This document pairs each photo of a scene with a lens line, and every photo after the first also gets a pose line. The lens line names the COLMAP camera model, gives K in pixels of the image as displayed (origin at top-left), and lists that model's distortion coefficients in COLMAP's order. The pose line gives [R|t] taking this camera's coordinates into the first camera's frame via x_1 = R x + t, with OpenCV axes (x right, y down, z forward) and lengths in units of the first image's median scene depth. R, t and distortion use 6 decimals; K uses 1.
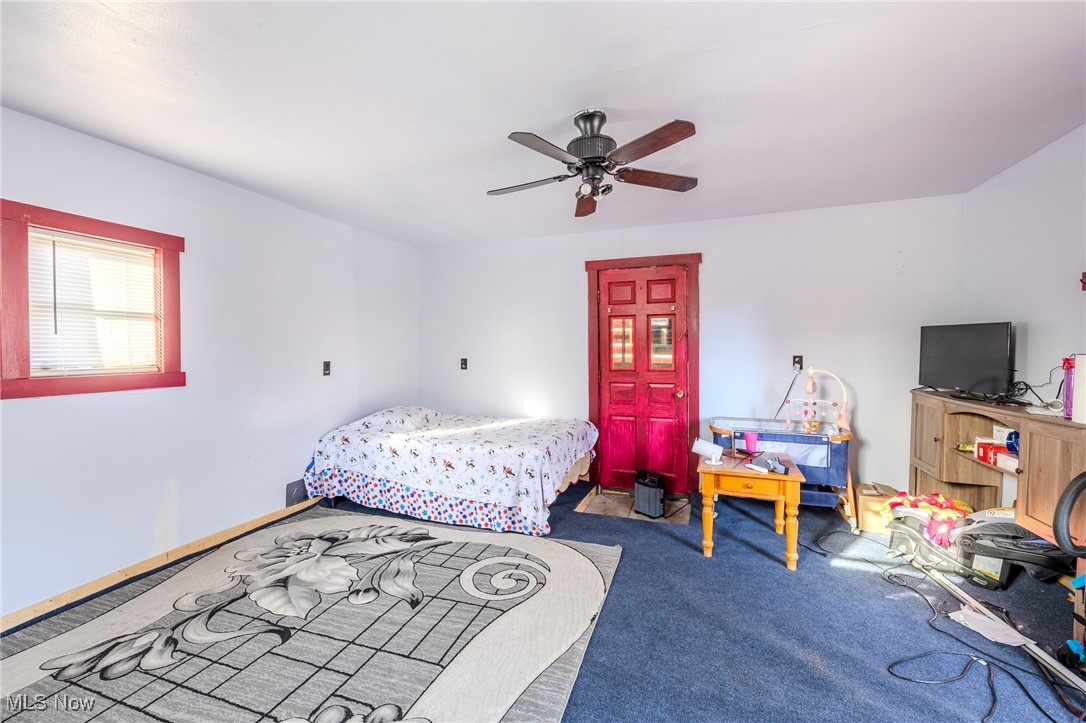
lens RADIAL K [[453.9, 0, 535.0], [0, 453.9, 358.7], [0, 0, 1]] dist [-0.008246, 0.000746]
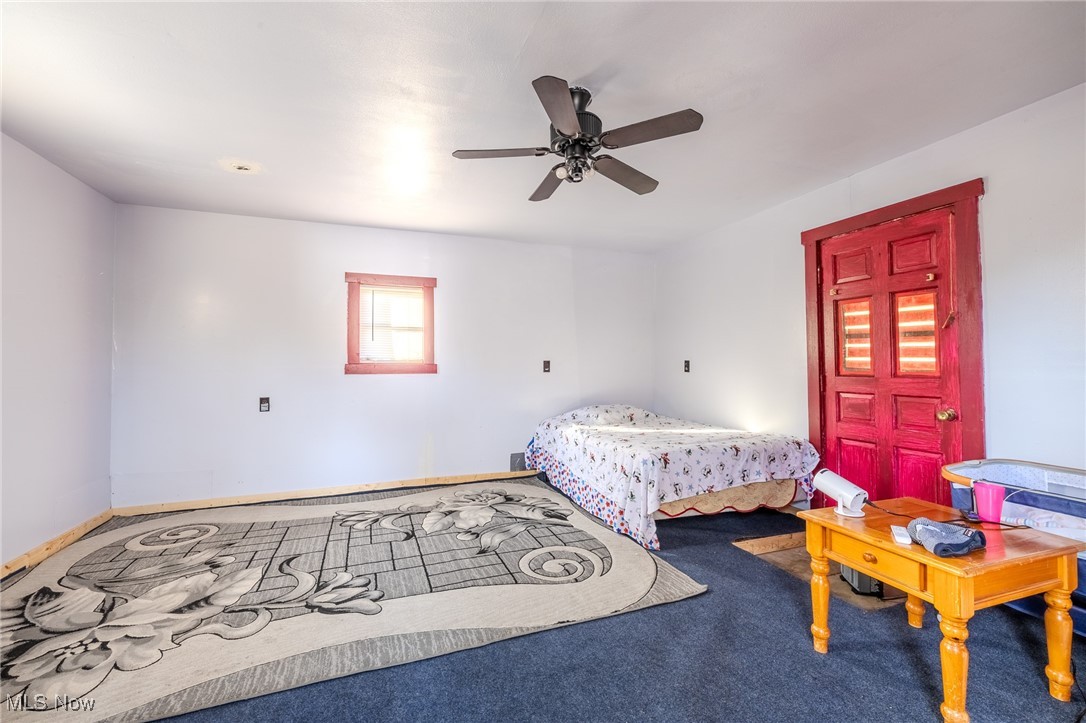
lens RADIAL K [[453.9, 0, 538.2], [0, 453.9, 359.4], [0, 0, 1]] dist [-0.008246, 0.000746]
pose [[0.642862, -0.002946, -0.765976, 0.570735], [-0.017817, 0.999665, -0.018798, 0.032048], [0.765774, 0.025732, 0.642594, 0.237491]]
